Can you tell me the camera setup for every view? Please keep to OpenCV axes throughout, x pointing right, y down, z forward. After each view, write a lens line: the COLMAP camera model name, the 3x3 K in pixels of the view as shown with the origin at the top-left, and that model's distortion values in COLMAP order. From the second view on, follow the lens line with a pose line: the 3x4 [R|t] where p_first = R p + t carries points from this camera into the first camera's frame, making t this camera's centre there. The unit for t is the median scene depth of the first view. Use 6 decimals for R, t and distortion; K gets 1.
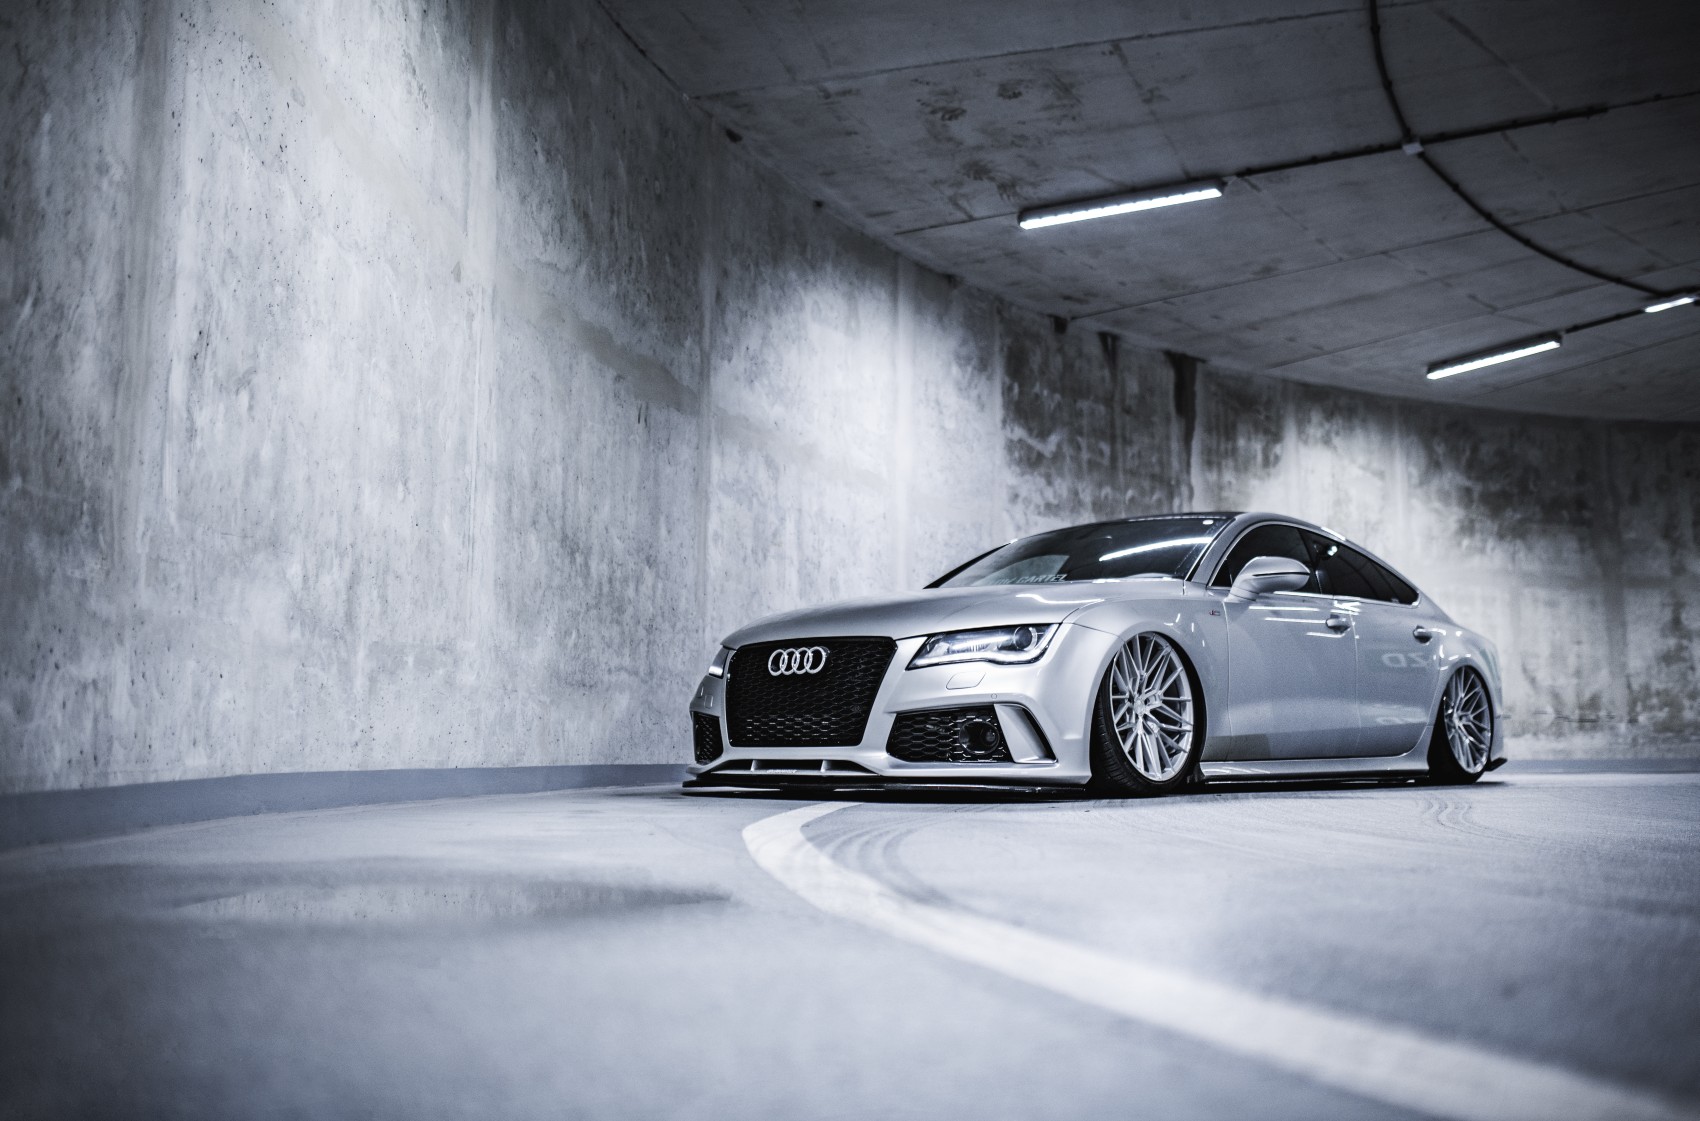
lens RADIAL K [[1628.6, 0, 855.9], [0, 1628.6, 555.7], [0, 0, 1]] dist [-0.074242, 0.127709]
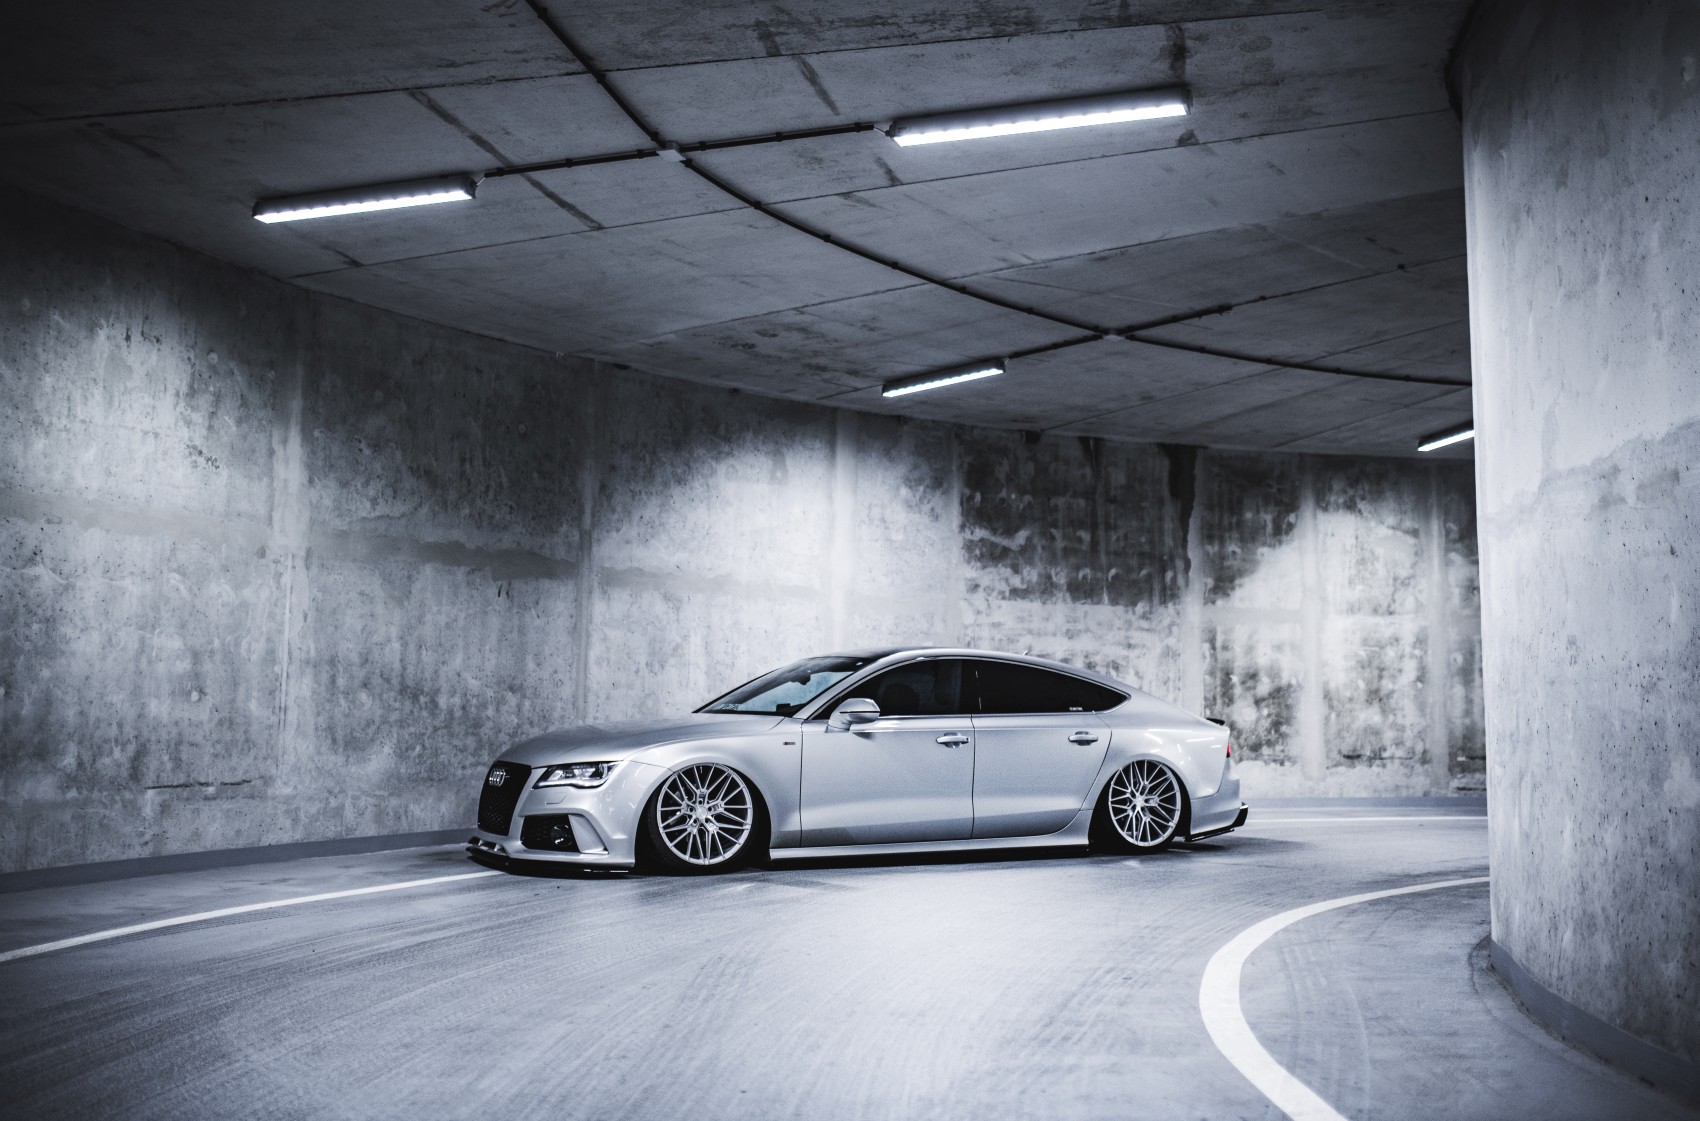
lens RADIAL K [[1609.8, 0, 860.8], [0, 1609.8, 554.0], [0, 0, 1]] dist [-0.075635, 0.121691]
pose [[0.939252, -0.025228, -0.342300, 0.651843], [0.034157, 0.999215, 0.020081, -0.133056], [0.341525, -0.030553, 0.939376, -0.250888]]
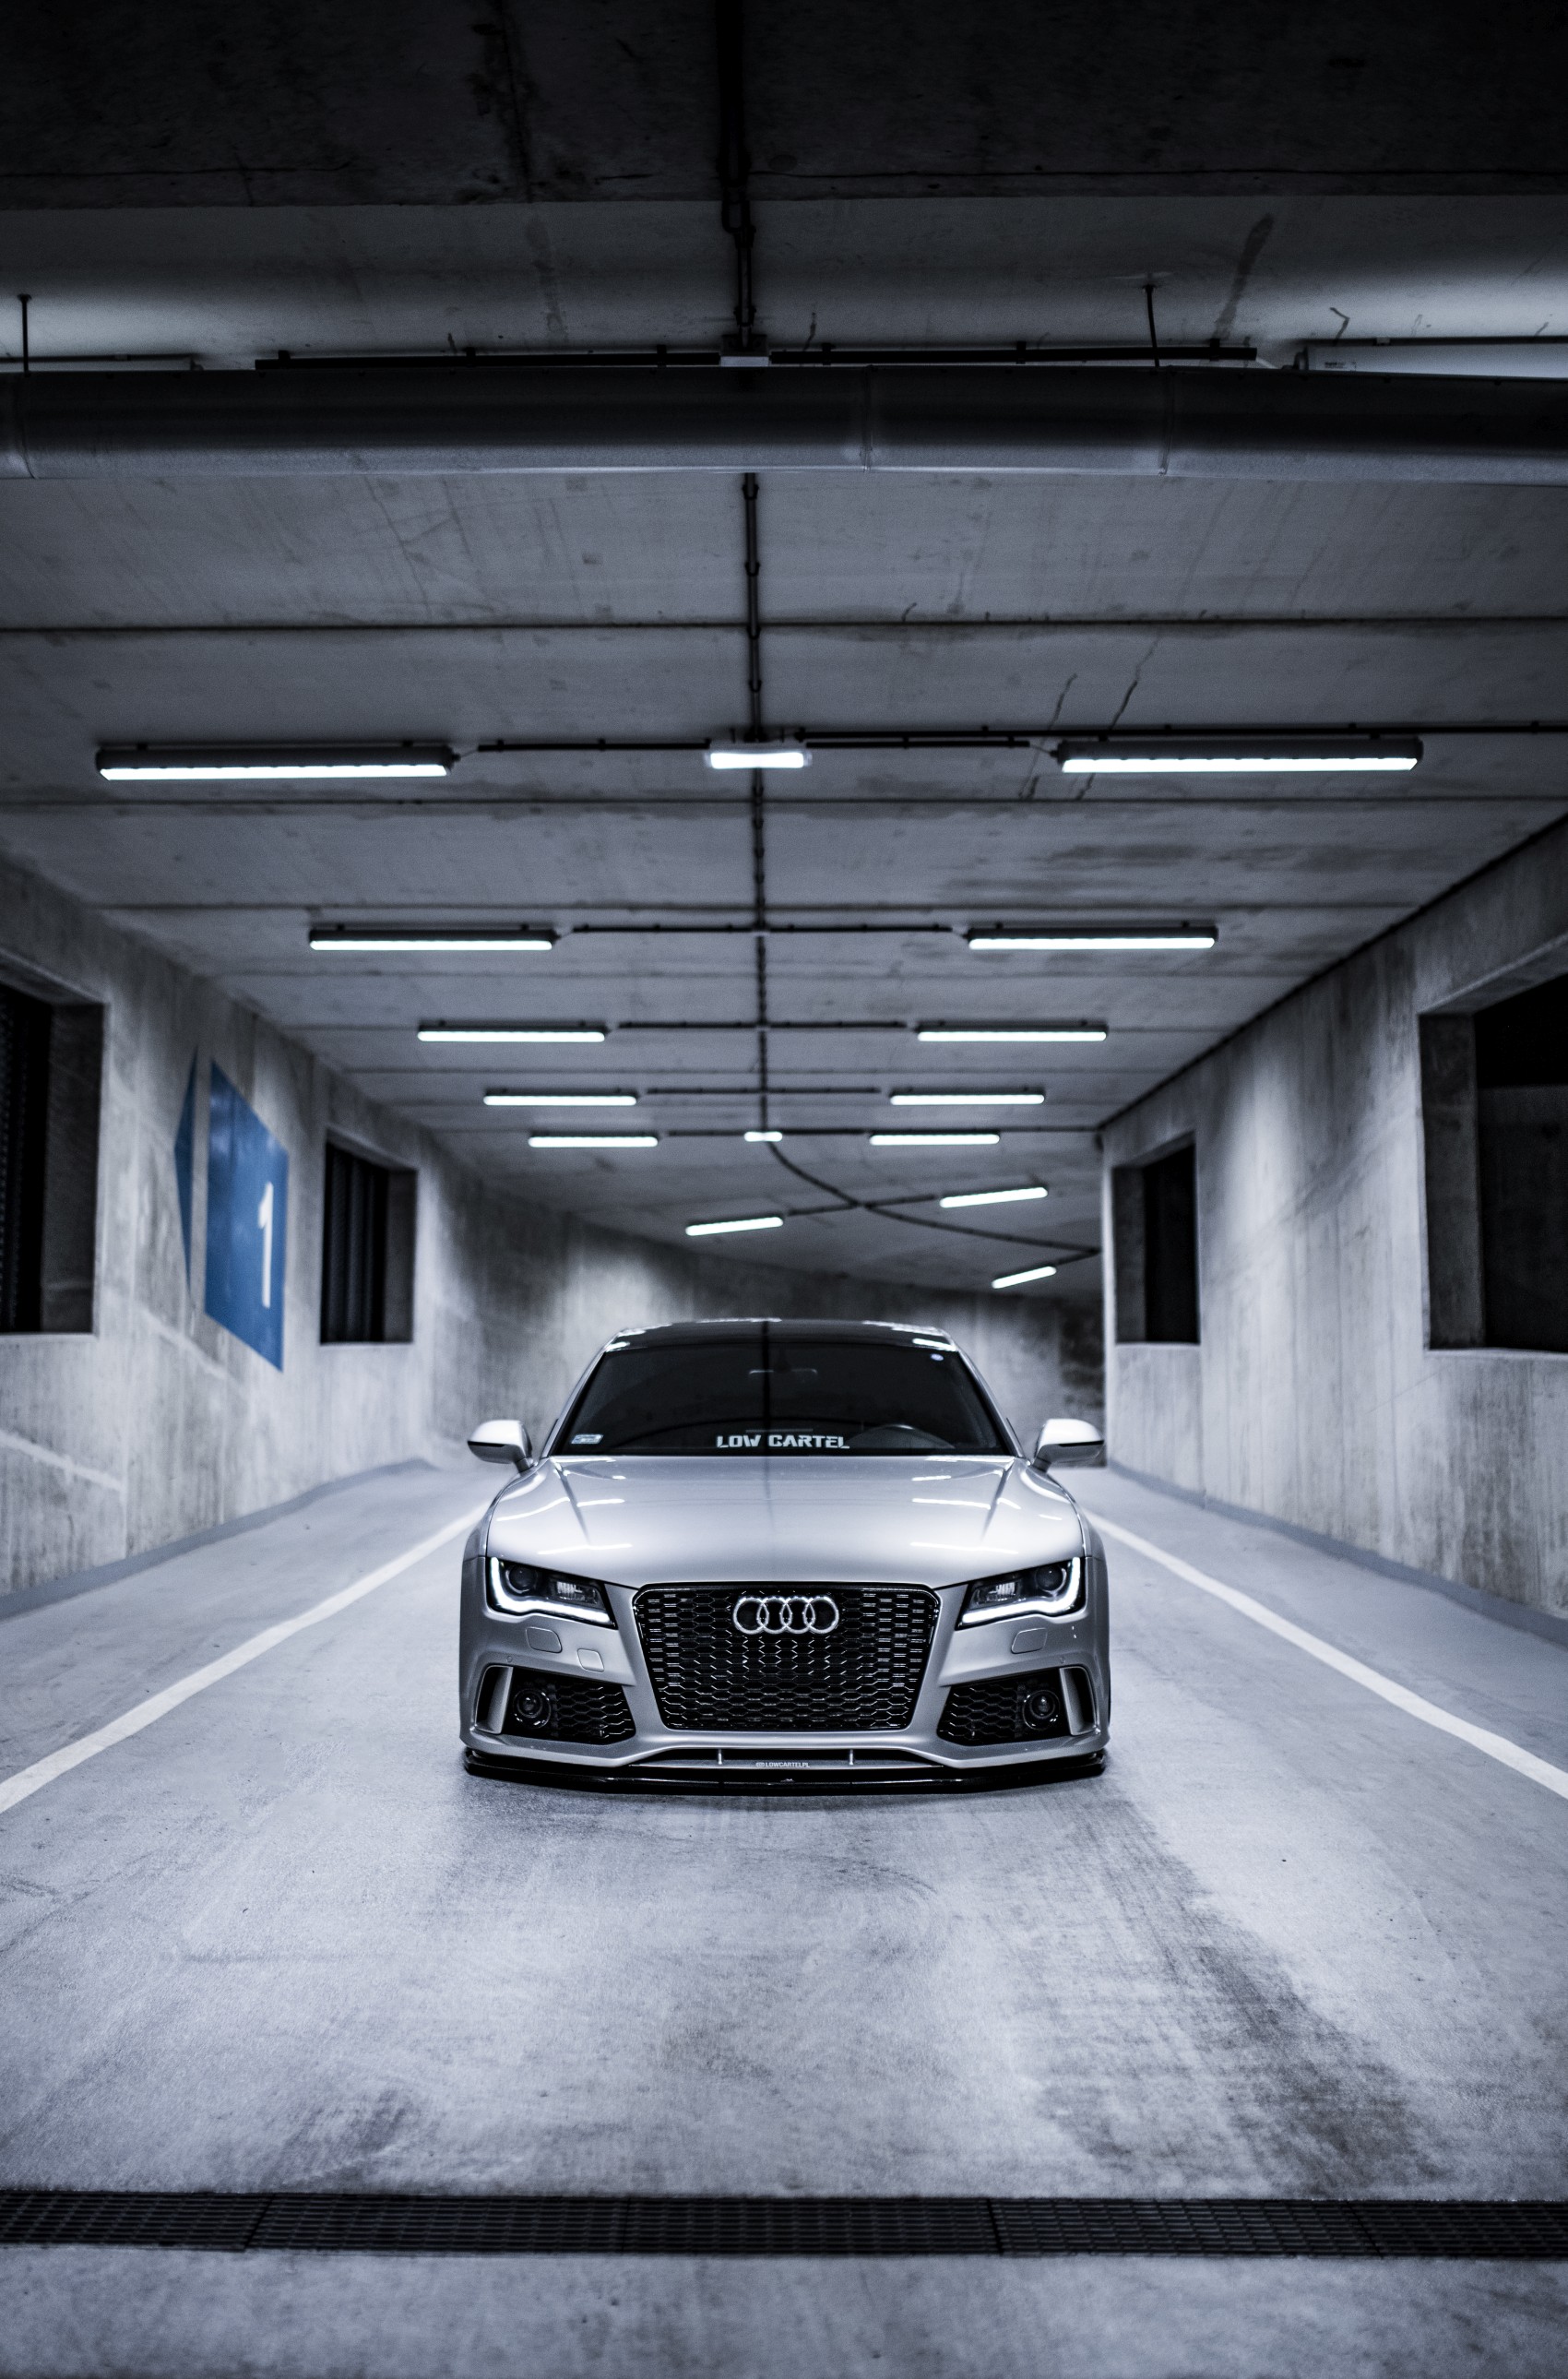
lens RADIAL K [[2669.8, 0, 700.3], [0, 2669.8, 1391.9], [0, 0, 1]] dist [-0.056837, 0.051258]
pose [[0.847573, -0.063890, -0.526819, 2.098618], [0.061542, 0.997862, -0.022003, -0.005082], [0.527098, -0.013772, 0.849693, -2.890371]]
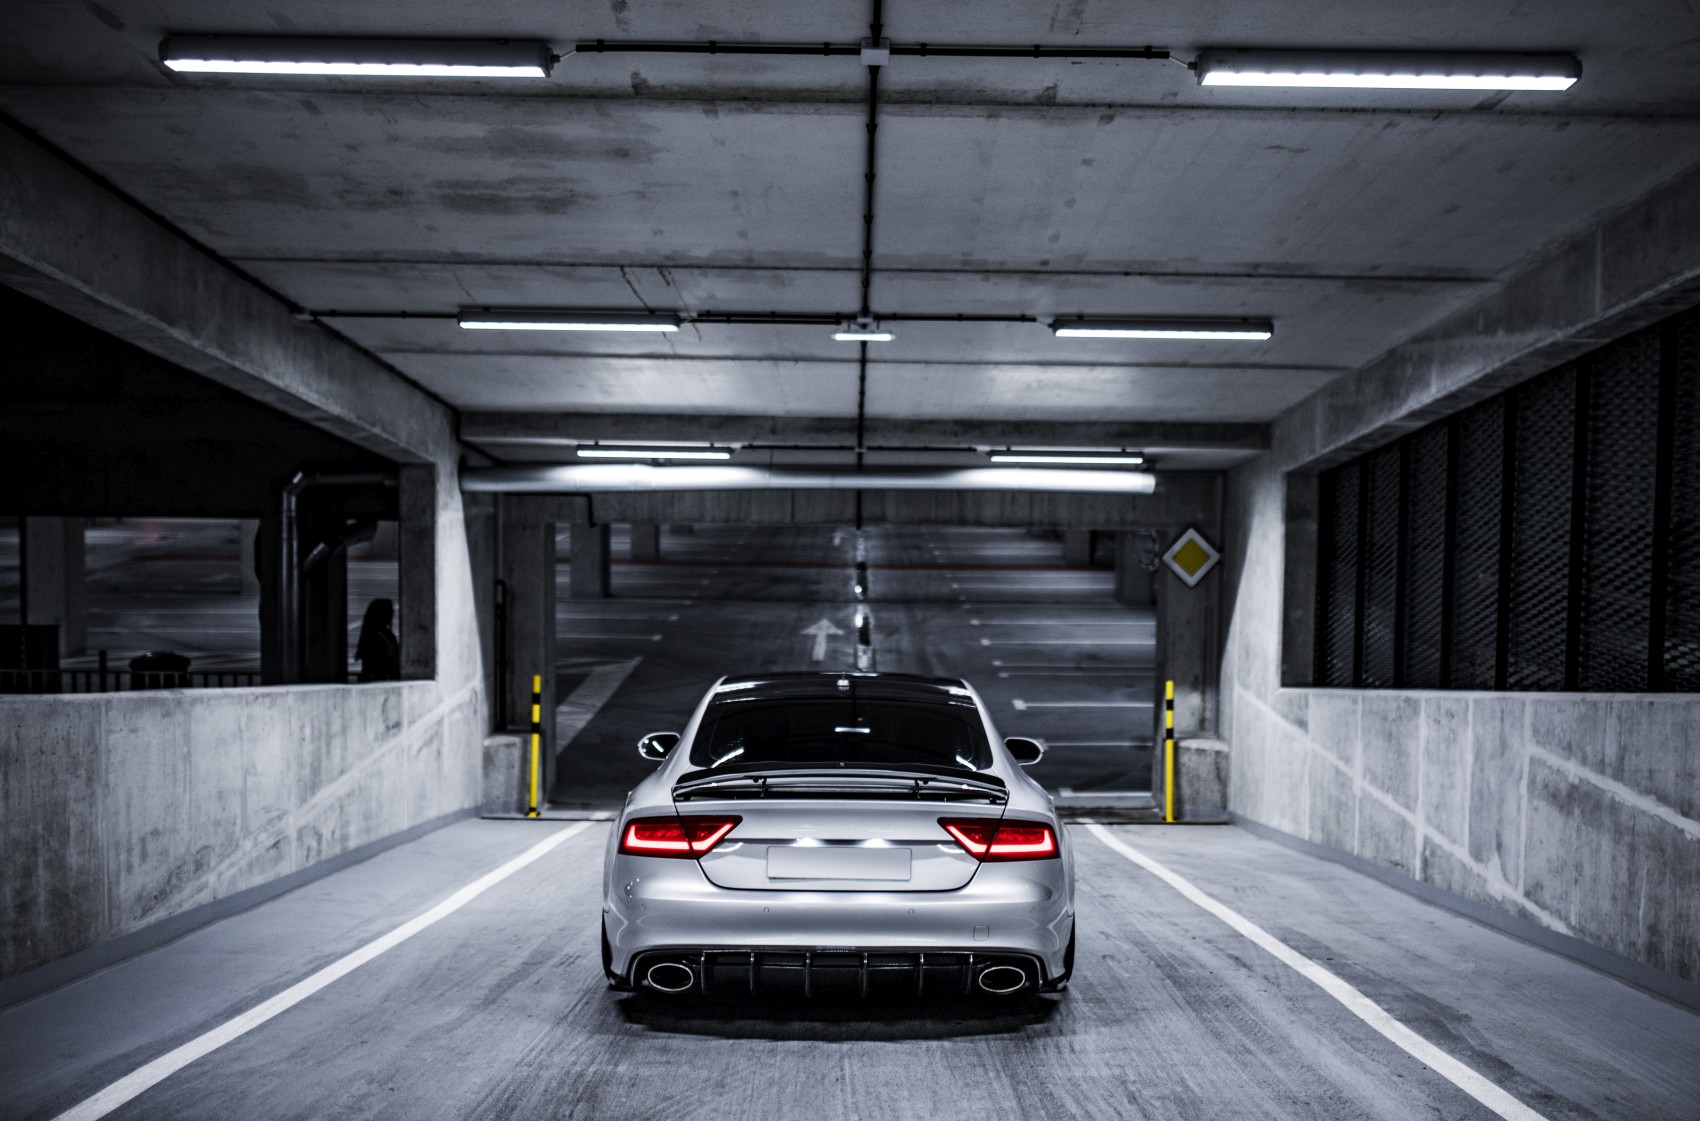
lens RADIAL K [[1729.5, 0, 896.1], [0, 1729.5, 534.5], [0, 0, 1]] dist [-0.048820, 0.024172]
pose [[-0.872732, -0.045796, 0.486047, 0.865649], [-0.074422, 0.996434, -0.039745, -0.113527], [-0.482494, -0.070859, -0.873028, -0.774077]]
